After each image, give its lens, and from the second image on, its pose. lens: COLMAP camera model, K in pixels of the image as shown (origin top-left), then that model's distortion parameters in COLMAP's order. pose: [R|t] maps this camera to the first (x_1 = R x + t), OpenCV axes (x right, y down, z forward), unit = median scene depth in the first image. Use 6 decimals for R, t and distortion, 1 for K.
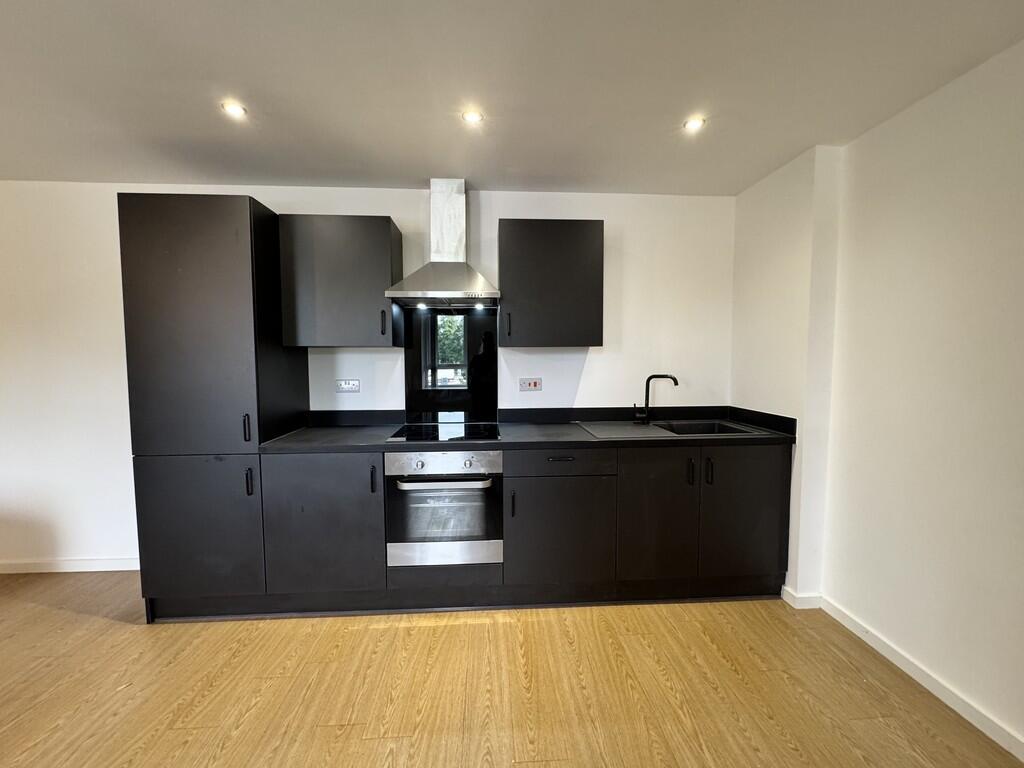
lens RADIAL K [[407.0, 0, 512.0], [0, 407.0, 384.0], [0, 0, 1]] dist [-0.003925, -0.000286]
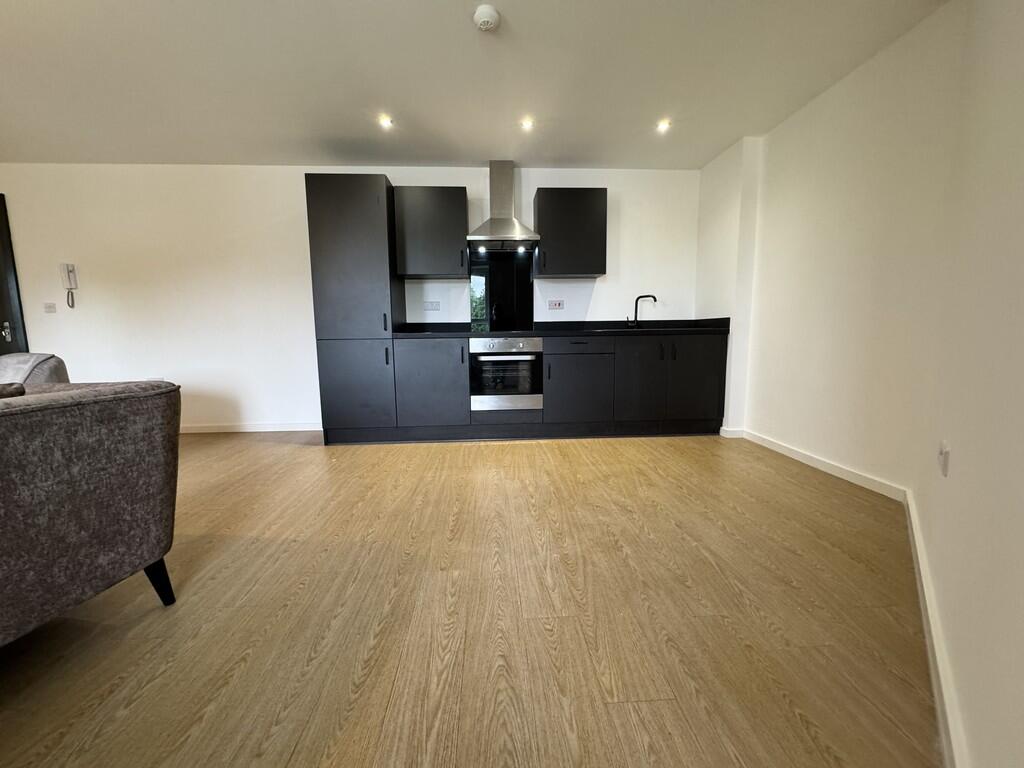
lens RADIAL K [[407.0, 0, 512.0], [0, 407.0, 384.0], [0, 0, 1]] dist [-0.003925, -0.000286]
pose [[0.999952, -0.008610, -0.004710, -0.130279], [0.008875, 0.998194, 0.059407, 0.238118], [0.004190, -0.059446, 0.998223, -0.568884]]
